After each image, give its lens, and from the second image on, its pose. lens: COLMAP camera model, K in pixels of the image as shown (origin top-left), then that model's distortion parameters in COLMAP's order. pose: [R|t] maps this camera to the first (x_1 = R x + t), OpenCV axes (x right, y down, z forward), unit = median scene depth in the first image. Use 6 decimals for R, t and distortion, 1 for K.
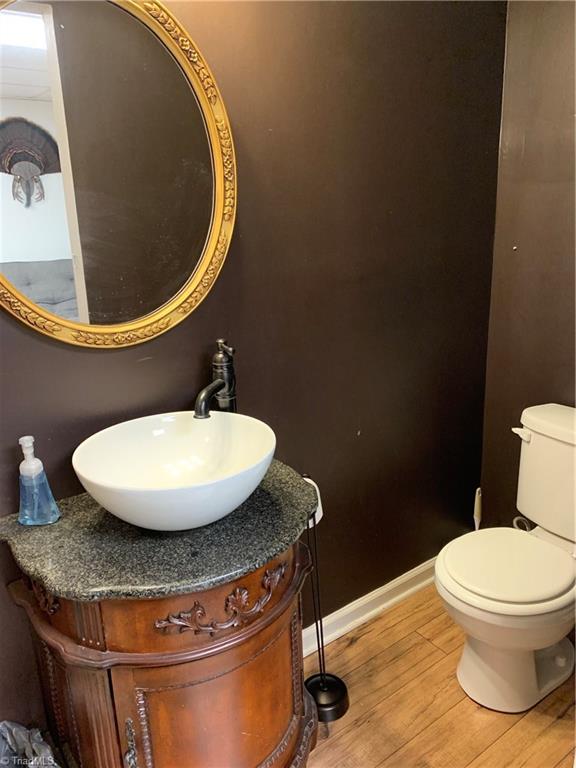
lens RADIAL K [[591.2, 0, 287.8], [0, 591.2, 382.7], [0, 0, 1]] dist [0.044438, -0.048319]
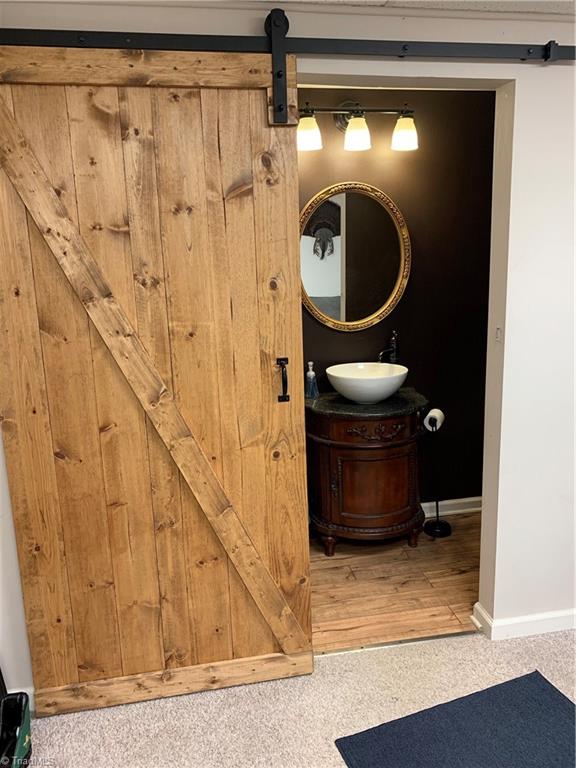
lens RADIAL K [[591.2, 0, 288.0], [0, 591.2, 384.2], [0, 0, 1]] dist [0.044438, -0.048319]
pose [[0.899610, 0.094285, -0.426395, 0.487876], [-0.120171, 0.992166, -0.034148, 0.245267], [0.419834, 0.081960, 0.903892, -1.146933]]
